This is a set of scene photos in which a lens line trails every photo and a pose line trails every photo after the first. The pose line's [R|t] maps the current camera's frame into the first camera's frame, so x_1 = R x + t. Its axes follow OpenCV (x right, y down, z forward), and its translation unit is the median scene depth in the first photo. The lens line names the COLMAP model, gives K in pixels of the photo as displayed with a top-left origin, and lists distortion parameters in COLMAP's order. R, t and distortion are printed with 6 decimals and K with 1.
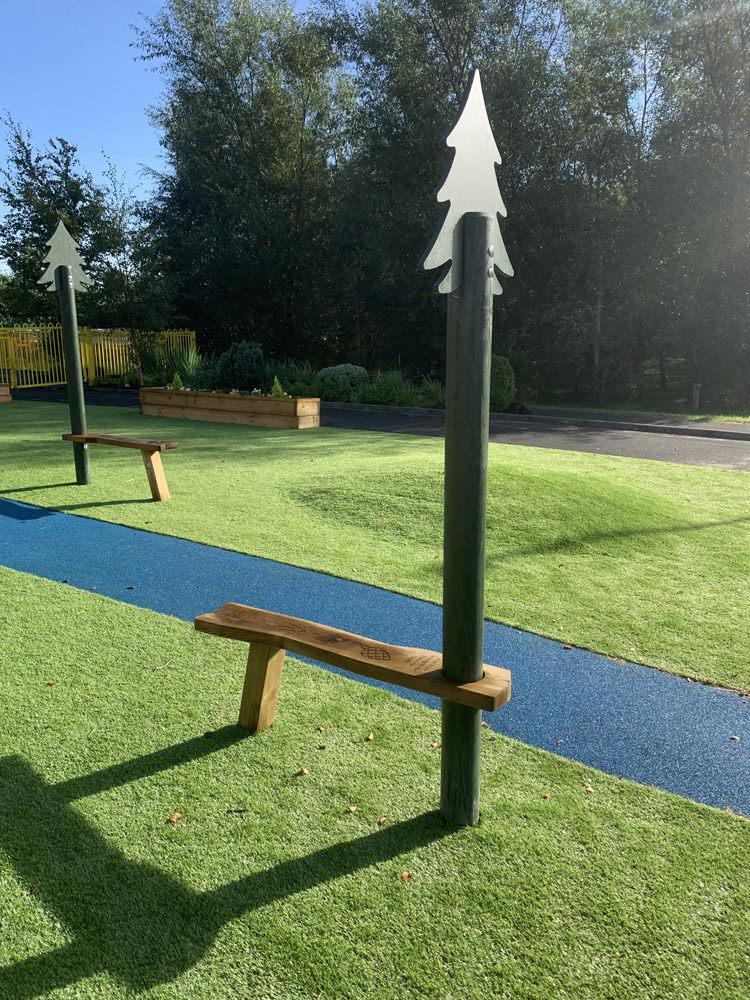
lens RADIAL K [[779.5, 0, 369.3], [0, 779.5, 486.9], [0, 0, 1]] dist [0.024605, -0.028141]
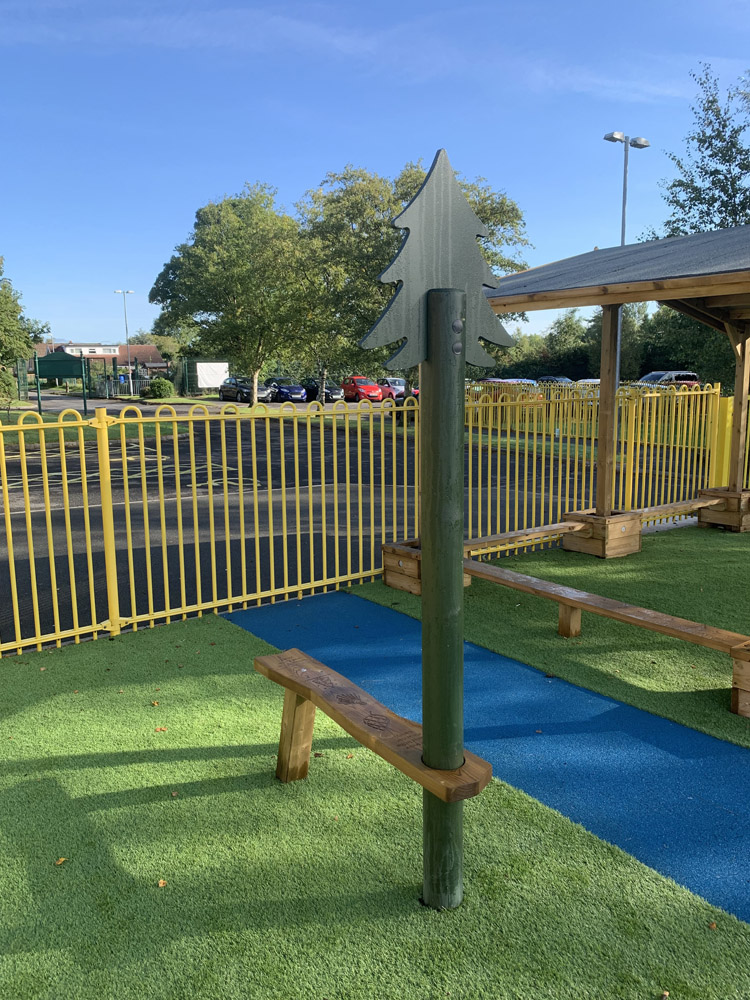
lens RADIAL K [[779.5, 0, 379.0], [0, 779.5, 488.0], [0, 0, 1]] dist [0.024605, -0.028141]
pose [[0.924990, 0.060178, -0.375197, -0.568952], [-0.080860, 0.995938, -0.039609, -0.093241], [0.371289, 0.066977, 0.926098, 0.392571]]
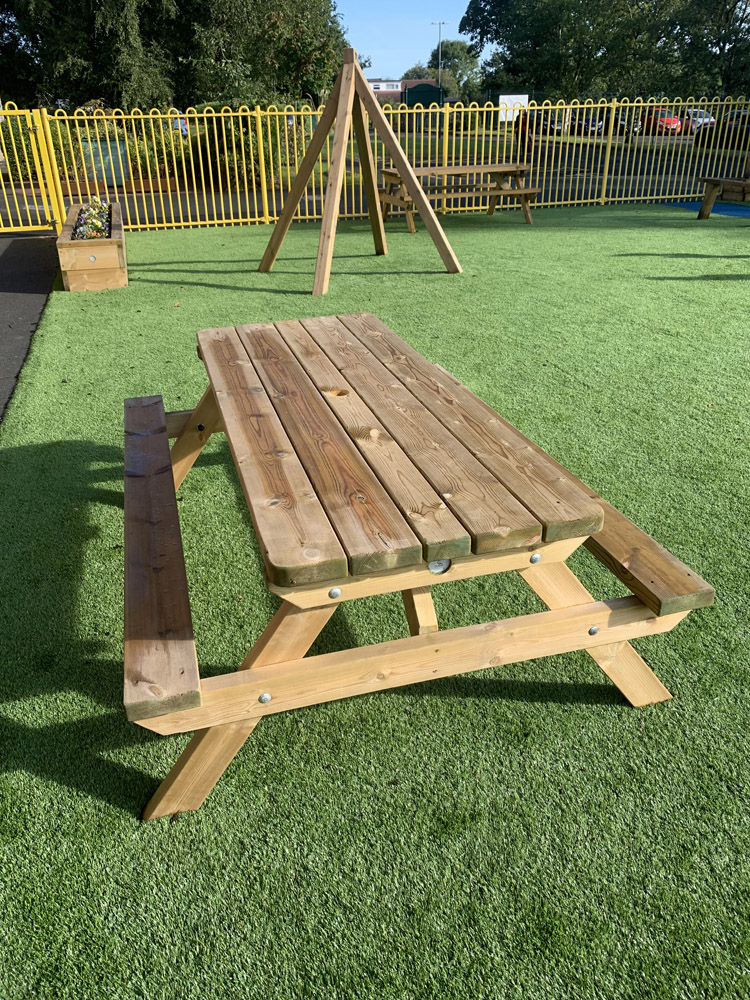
lens RADIAL K [[779.5, 0, 366.9], [0, 779.5, 487.5], [0, 0, 1]] dist [0.024605, -0.028141]
pose [[0.753607, 0.284287, -0.592669, -0.435710], [-0.130358, 0.948367, 0.289148, 0.023747], [0.644269, -0.140645, 0.751756, -0.074590]]
